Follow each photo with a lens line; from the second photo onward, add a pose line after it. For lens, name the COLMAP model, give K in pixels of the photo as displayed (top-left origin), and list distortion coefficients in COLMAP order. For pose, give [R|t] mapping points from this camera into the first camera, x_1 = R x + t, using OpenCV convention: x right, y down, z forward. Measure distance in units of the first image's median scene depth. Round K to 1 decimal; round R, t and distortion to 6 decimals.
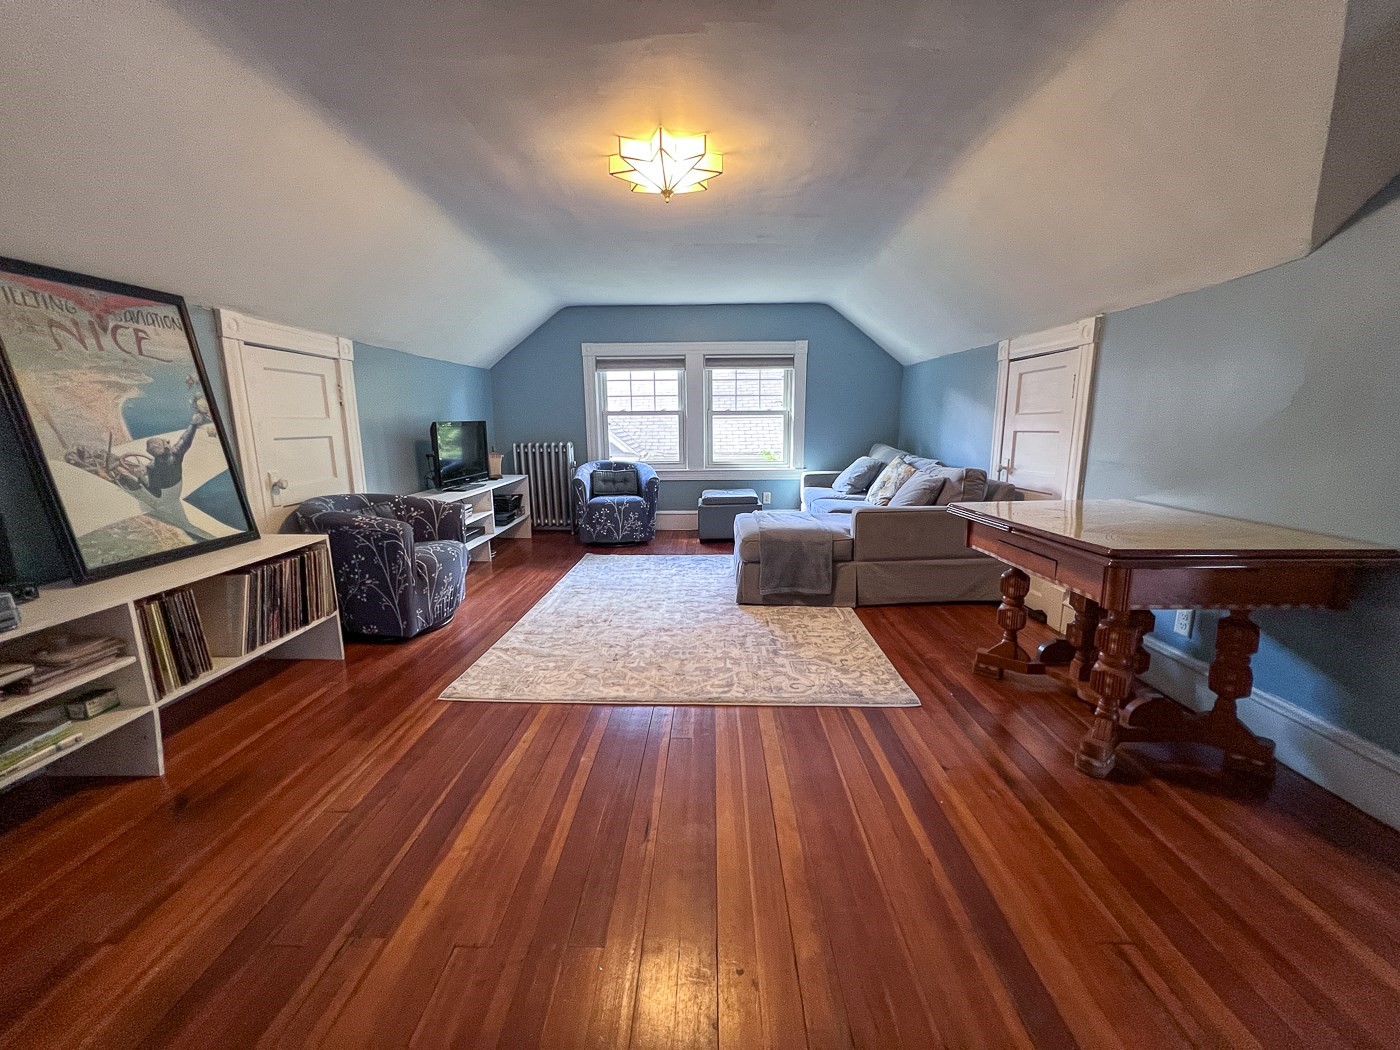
lens RADIAL K [[558.5, 0, 702.8], [0, 558.5, 525.3], [0, 0, 1]] dist [-0.001574, 0.000766]
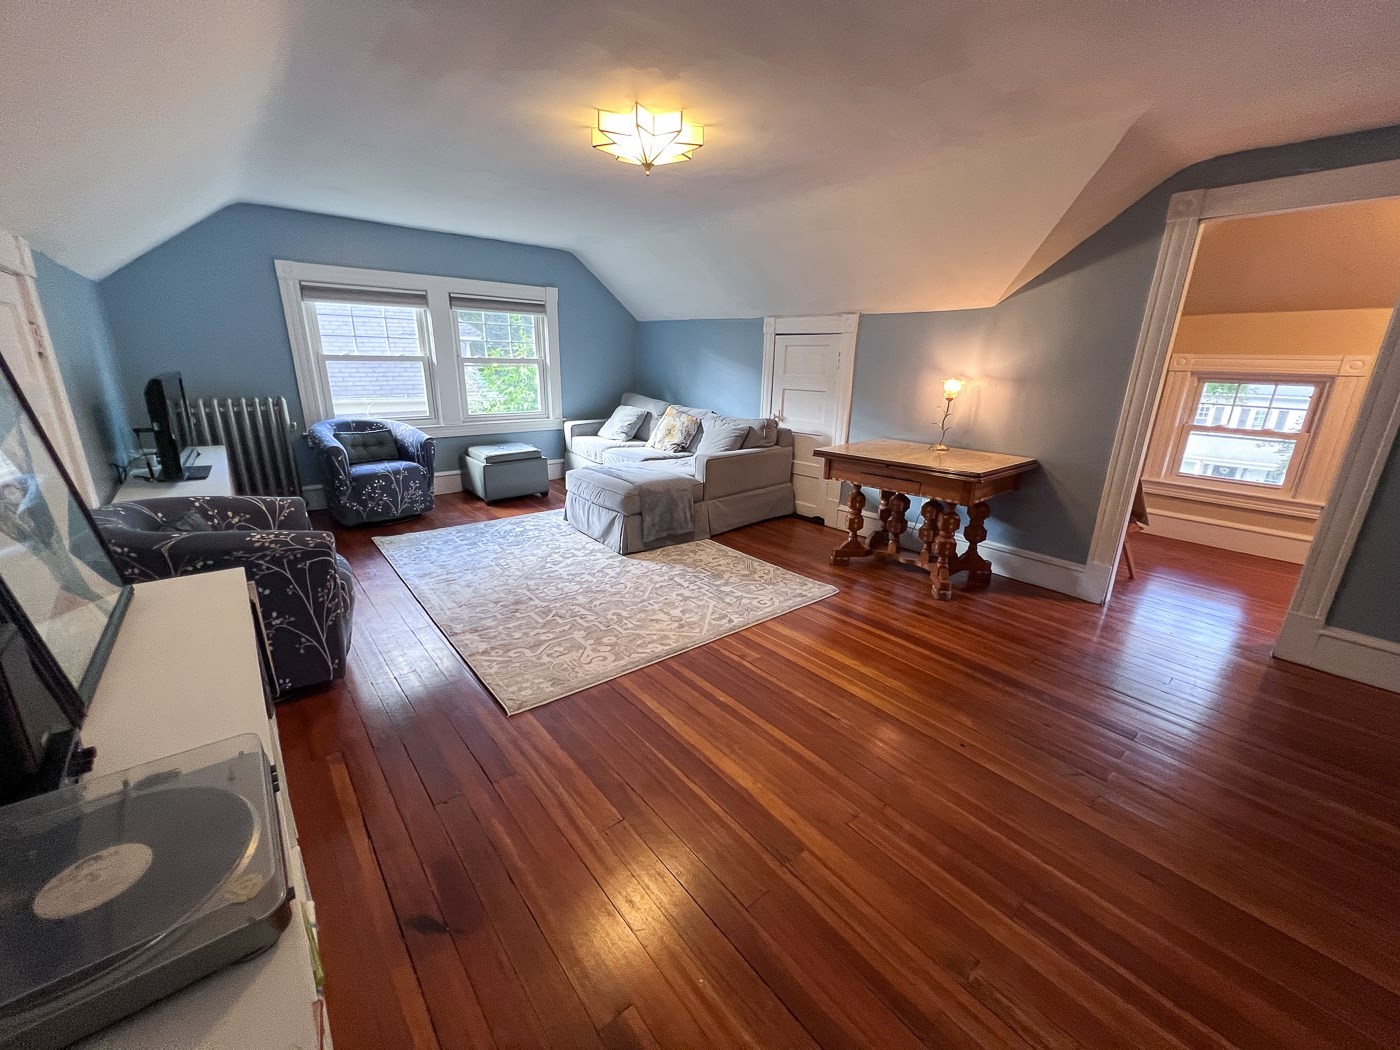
lens RADIAL K [[558.5, 0, 702.1], [0, 558.5, 524.8], [0, 0, 1]] dist [-0.001574, 0.000766]
pose [[0.753204, -0.165228, 0.636697, -0.512062], [0.090346, 0.984751, 0.148673, -0.064719], [-0.651553, -0.054458, 0.756646, 0.089439]]
